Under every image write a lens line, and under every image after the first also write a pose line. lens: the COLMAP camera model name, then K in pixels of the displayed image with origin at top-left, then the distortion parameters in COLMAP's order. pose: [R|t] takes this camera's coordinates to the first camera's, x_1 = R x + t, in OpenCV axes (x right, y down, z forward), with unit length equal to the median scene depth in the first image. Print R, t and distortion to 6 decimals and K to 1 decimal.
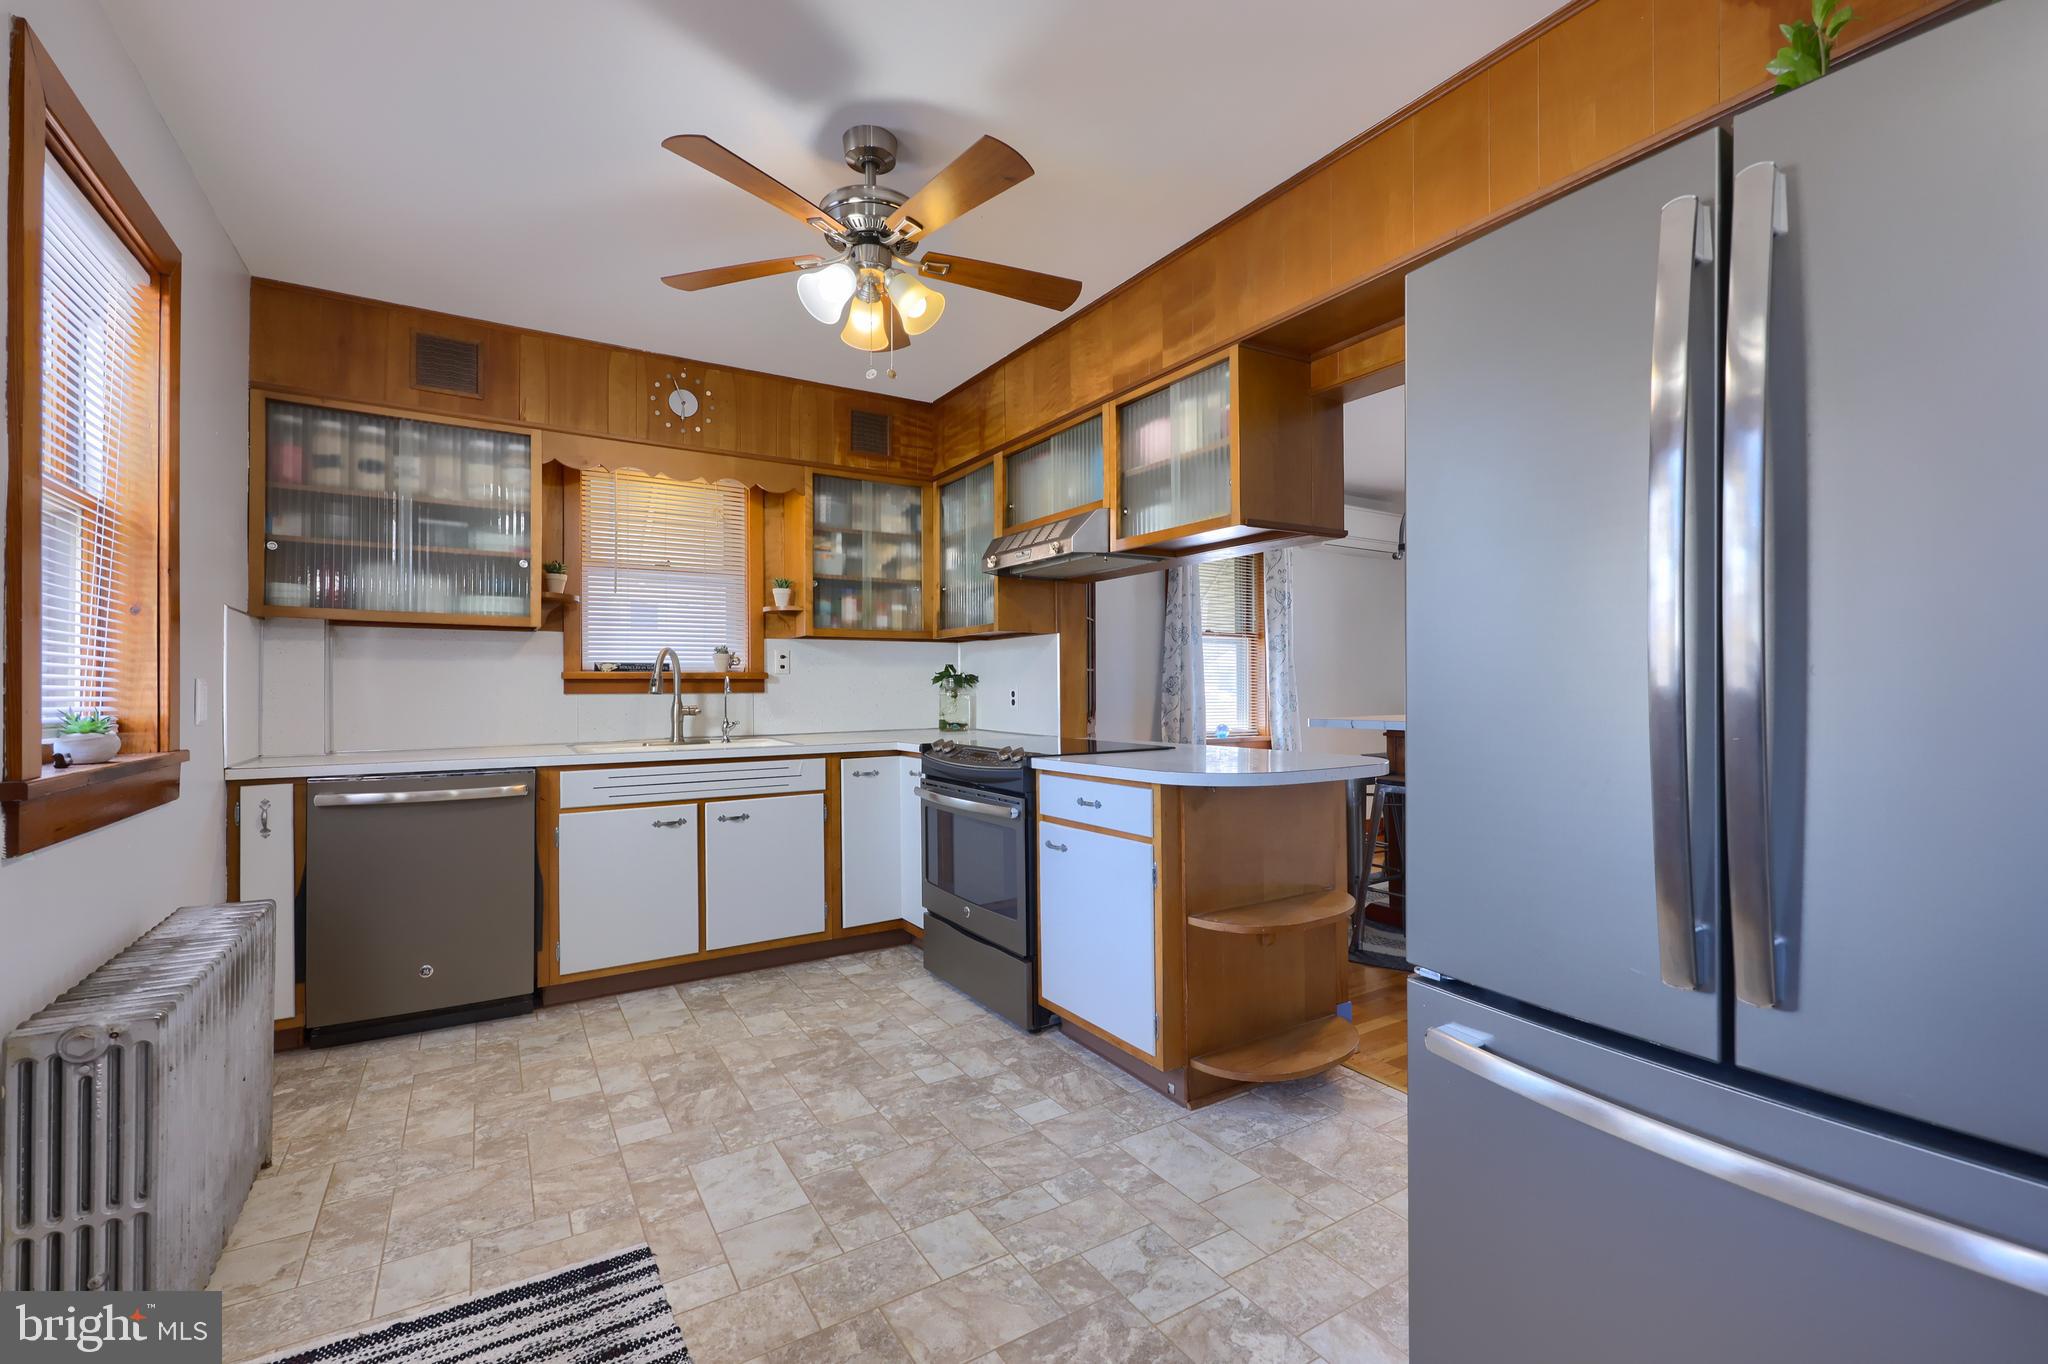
lens RADIAL K [[903.8, 0, 1024.0], [0, 903.8, 682.0], [0, 0, 1]] dist [-0.000120, -0.000090]
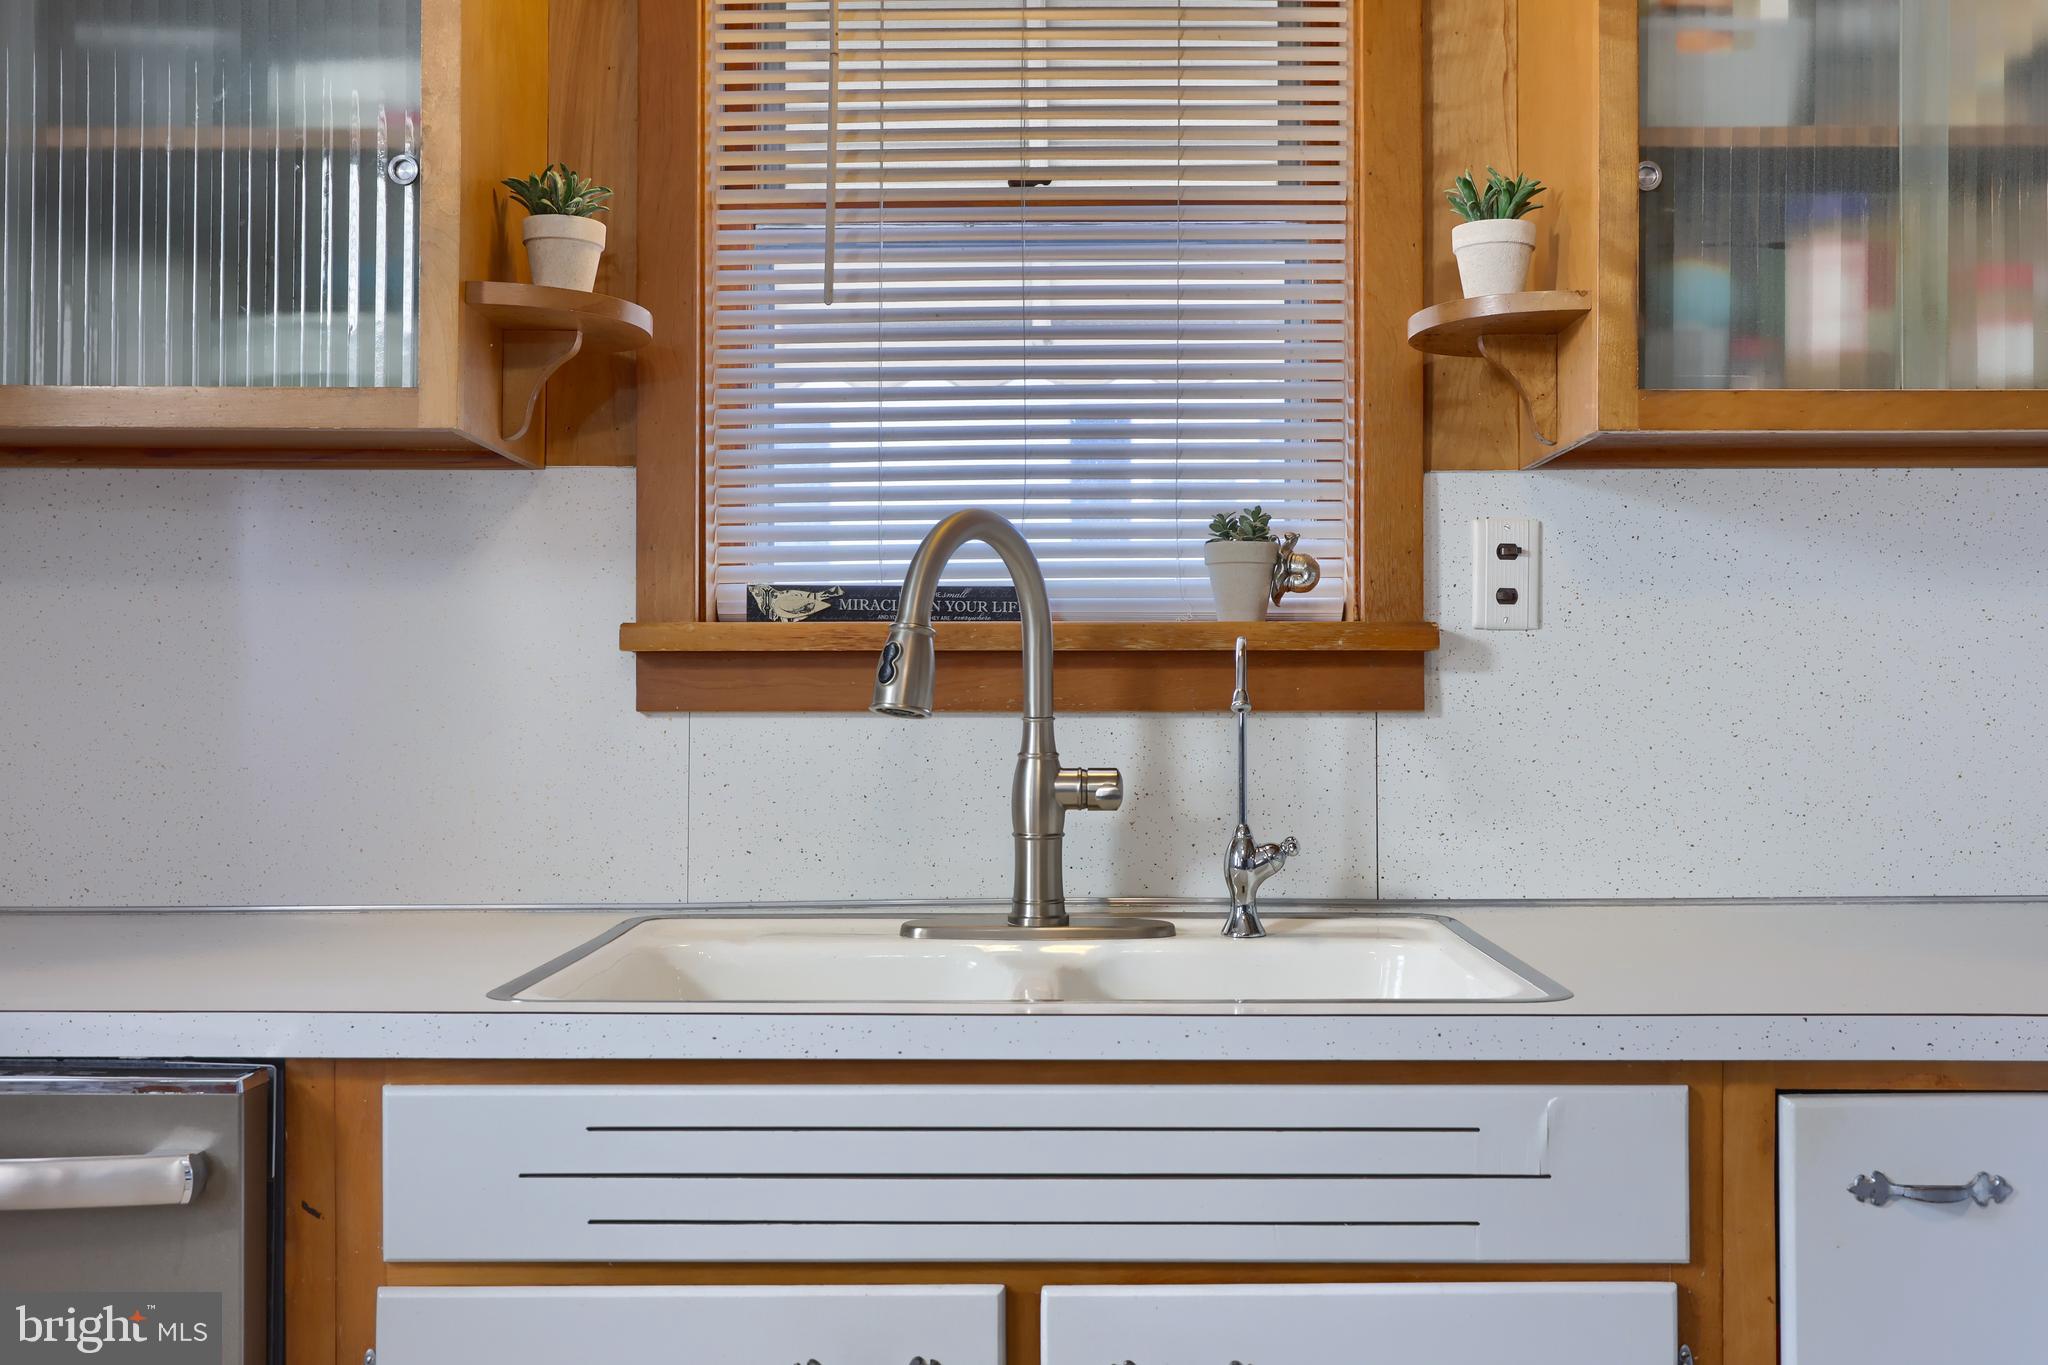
lens RADIAL K [[1981.3, 0, 1030.4], [0, 1981.3, 678.4], [0, 0, 1]] dist [0.002571, 0.006339]
pose [[0.843815, 0.001552, -0.536632, -0.127831], [-0.000586, 0.999998, 0.001971, 0.003031], [0.536634, -0.001349, 0.843814, 0.642128]]
